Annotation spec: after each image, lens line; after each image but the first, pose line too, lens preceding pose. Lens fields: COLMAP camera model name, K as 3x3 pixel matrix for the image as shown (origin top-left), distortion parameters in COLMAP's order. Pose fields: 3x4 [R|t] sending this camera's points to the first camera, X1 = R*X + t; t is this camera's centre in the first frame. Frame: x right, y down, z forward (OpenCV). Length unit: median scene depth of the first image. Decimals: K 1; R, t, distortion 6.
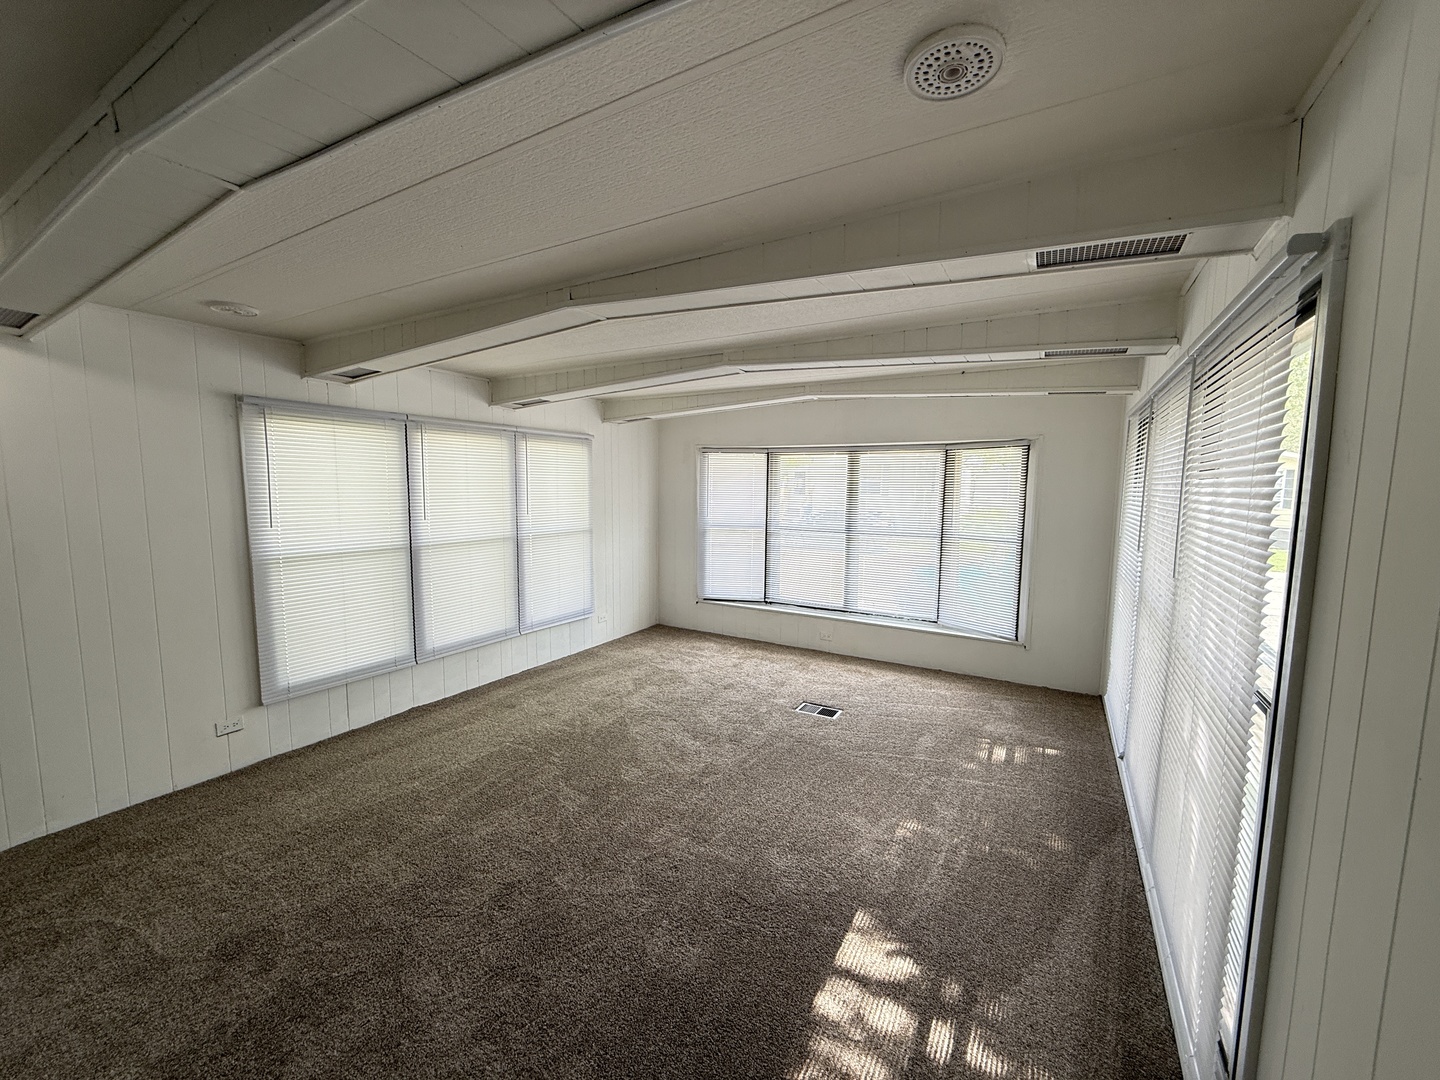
lens RADIAL K [[577.0, 0, 720.0], [0, 577.0, 540.0], [0, 0, 1]] dist [0.001114, 0.000013]
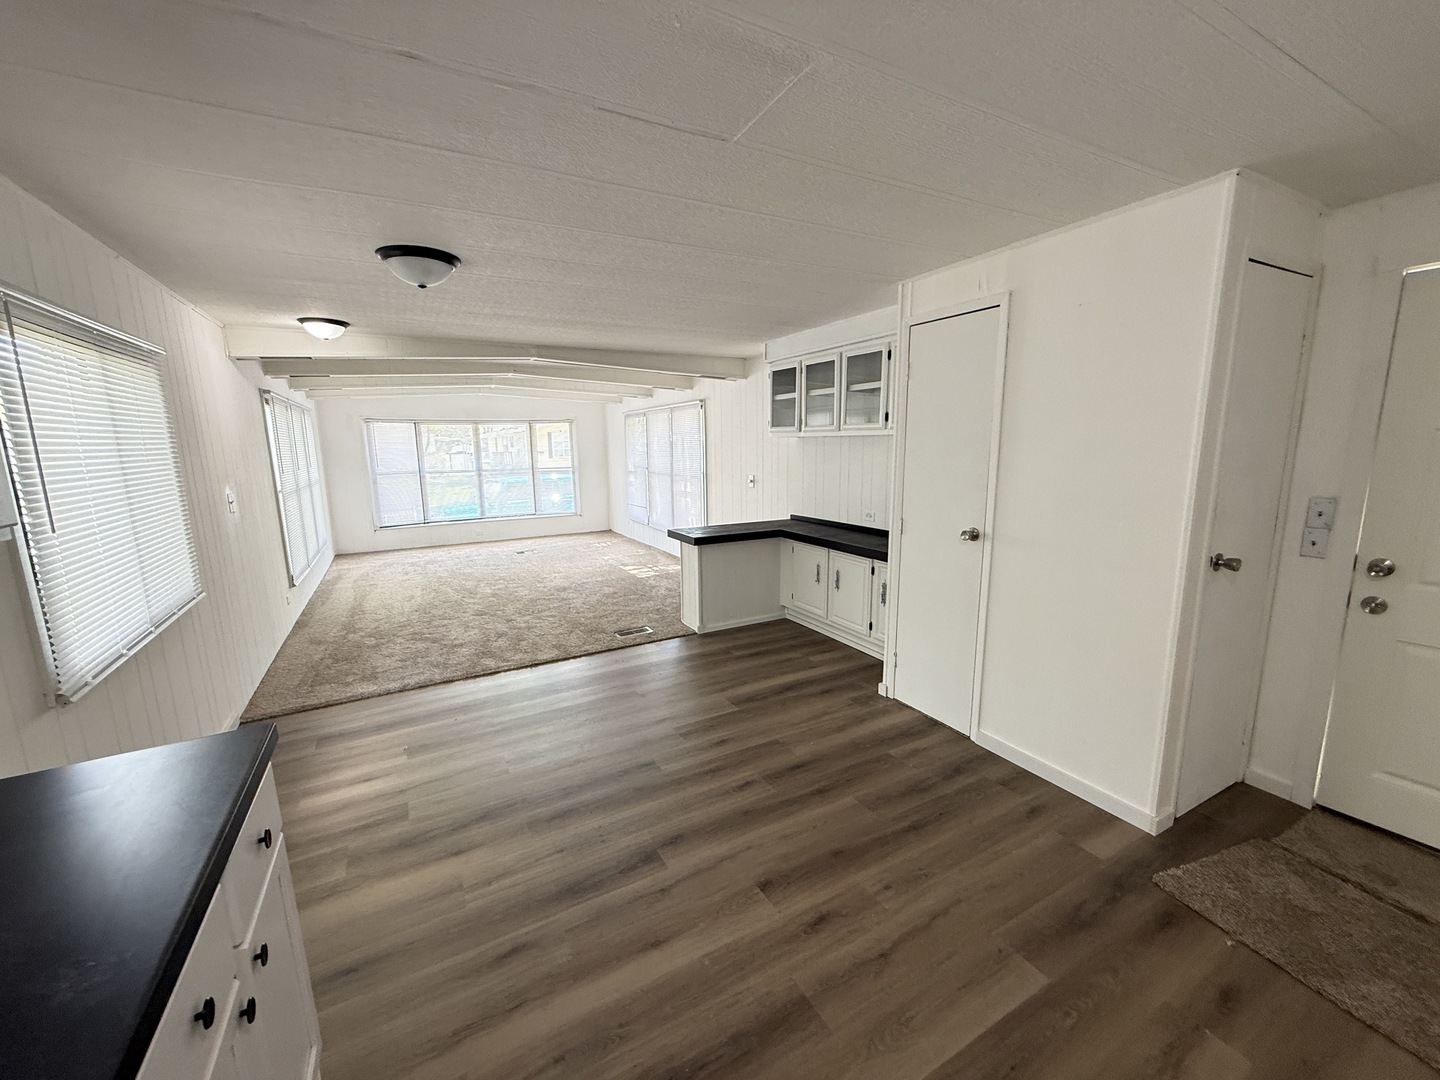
lens RADIAL K [[577.0, 0, 720.0], [0, 577.0, 540.0], [0, 0, 1]] dist [0.001114, 0.000013]
pose [[0.514409, -0.164428, 0.841634, -1.015711], [0.106820, 0.986088, 0.127361, 0.053956], [-0.850866, 0.024388, 0.524816, -0.570855]]
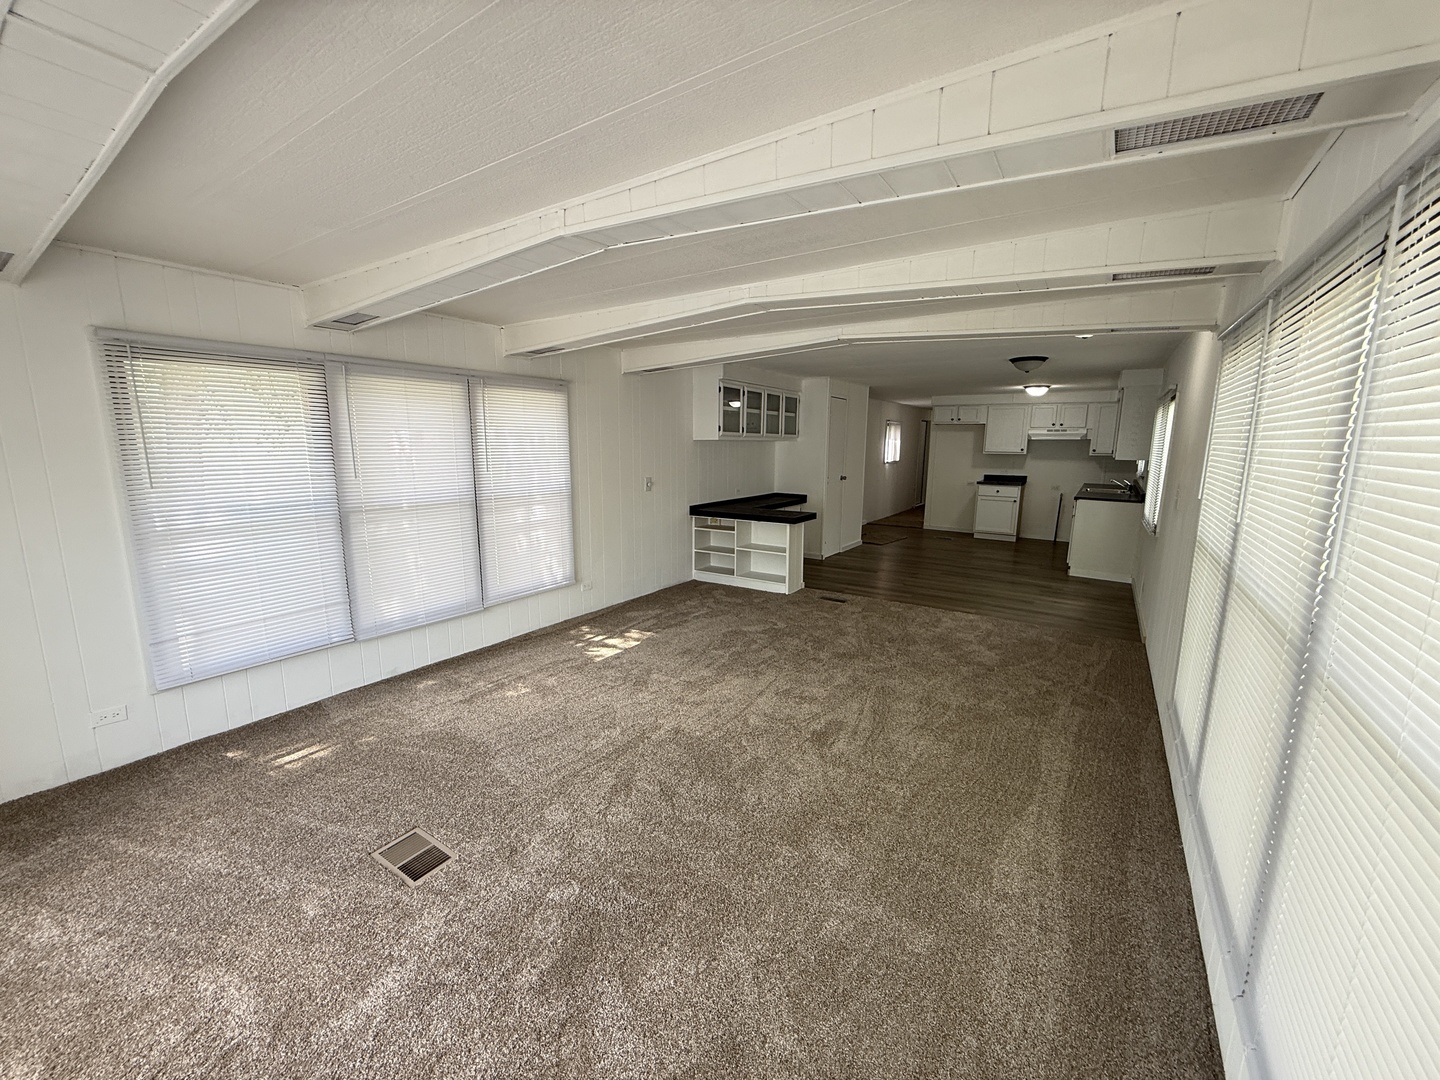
lens RADIAL K [[571.8, 0, 718.2], [0, 571.8, 539.5], [0, 0, 1]] dist [-0.000059, -0.000517]
pose [[-0.997987, -0.028834, 0.056491, -0.112595], [-0.012850, 0.964138, 0.265089, -0.111393], [-0.062109, 0.263830, -0.962568, 1.196312]]
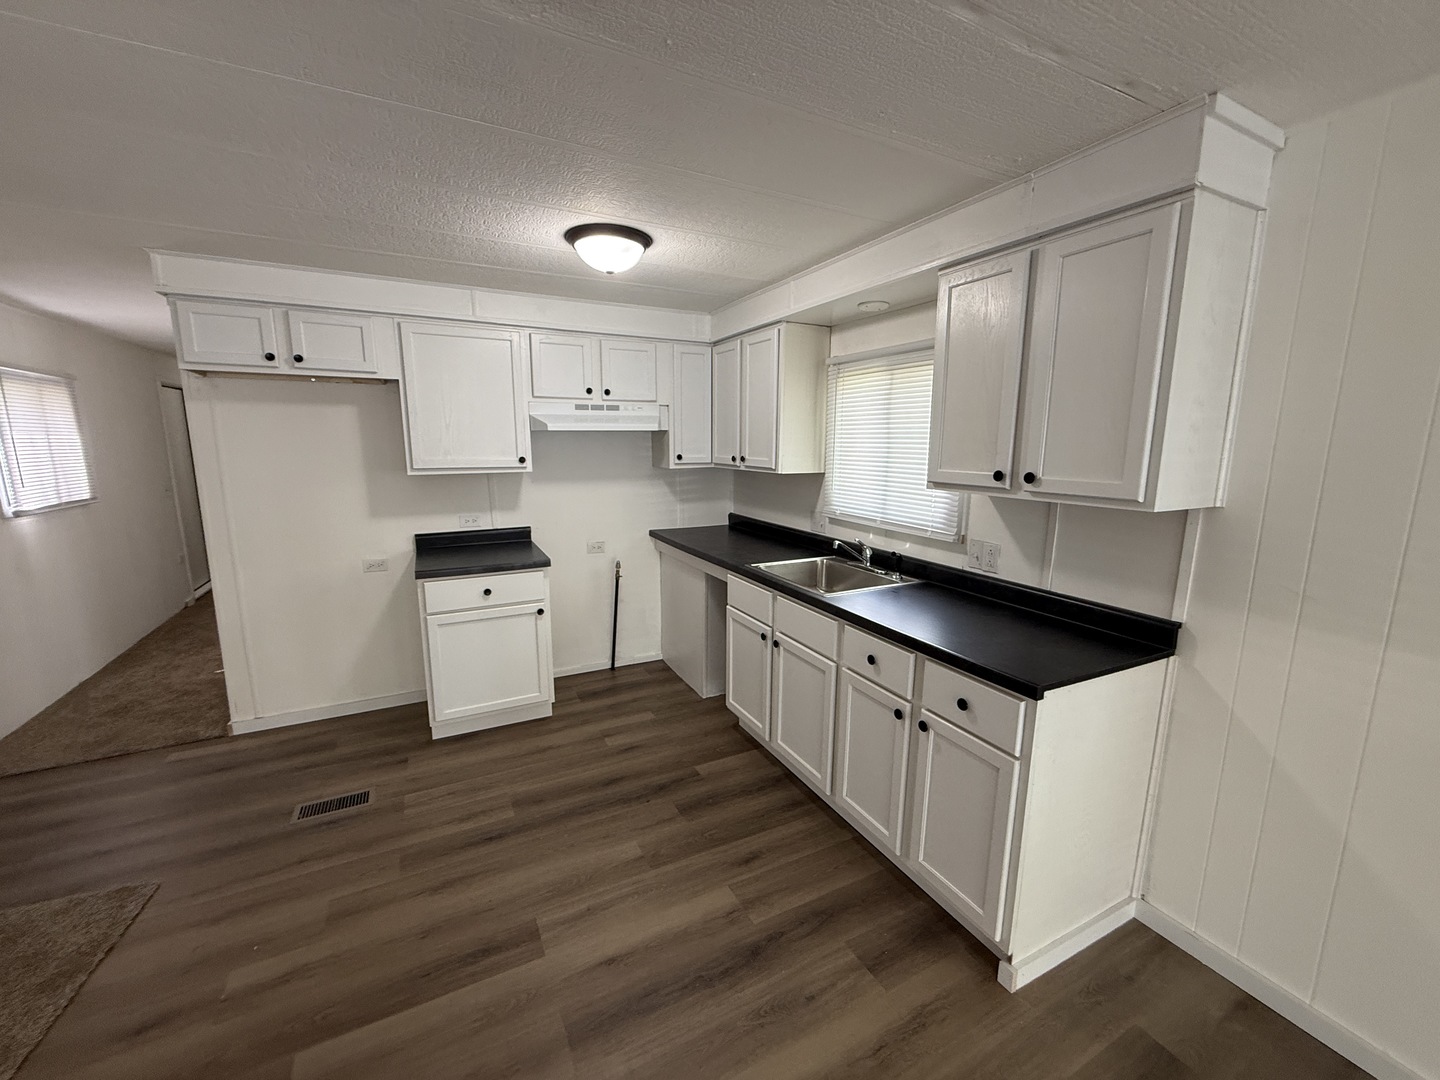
lens RADIAL K [[571.8, 0, 718.2], [0, 571.8, 539.5], [0, 0, 1]] dist [-0.000059, -0.000517]
pose [[-0.539359, 0.133845, -0.831371, -0.565640], [-0.090243, 0.972414, 0.215098, 0.019314], [0.837226, 0.191041, -0.512402, -0.239586]]
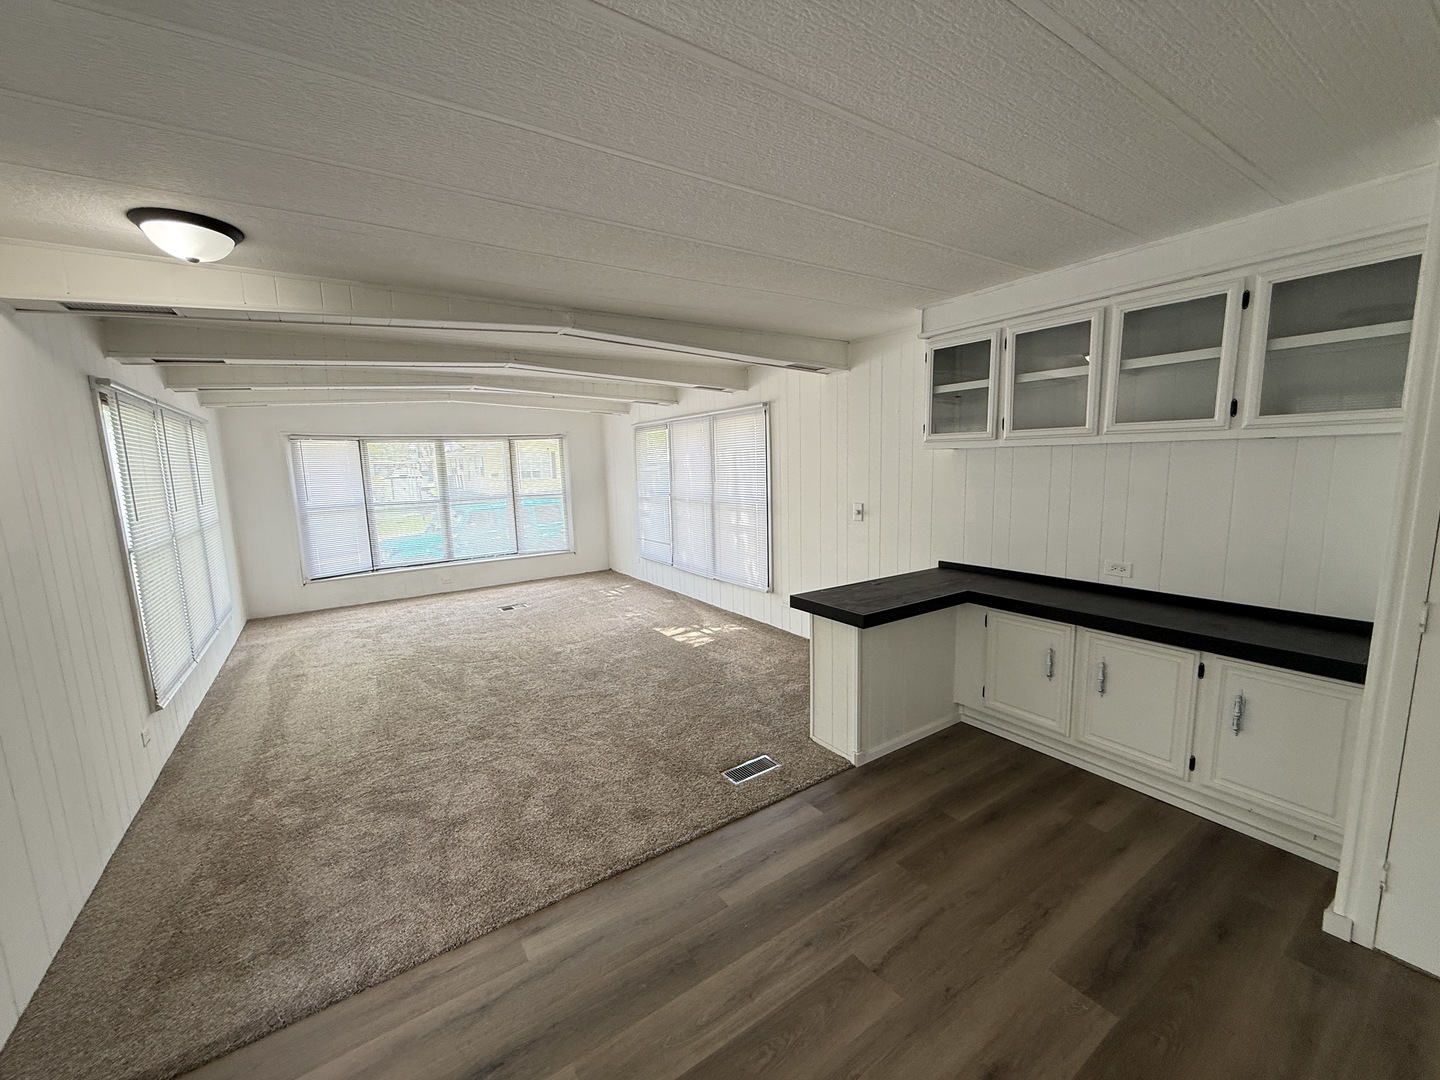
lens RADIAL K [[577.0, 0, 720.0], [0, 577.0, 540.0], [0, 0, 1]] dist [0.001114, 0.000013]
pose [[0.438043, -0.149461, 0.886442, -0.798575], [0.123955, 0.986705, 0.105113, 0.016409], [-0.890367, 0.063835, 0.450746, -0.180817]]
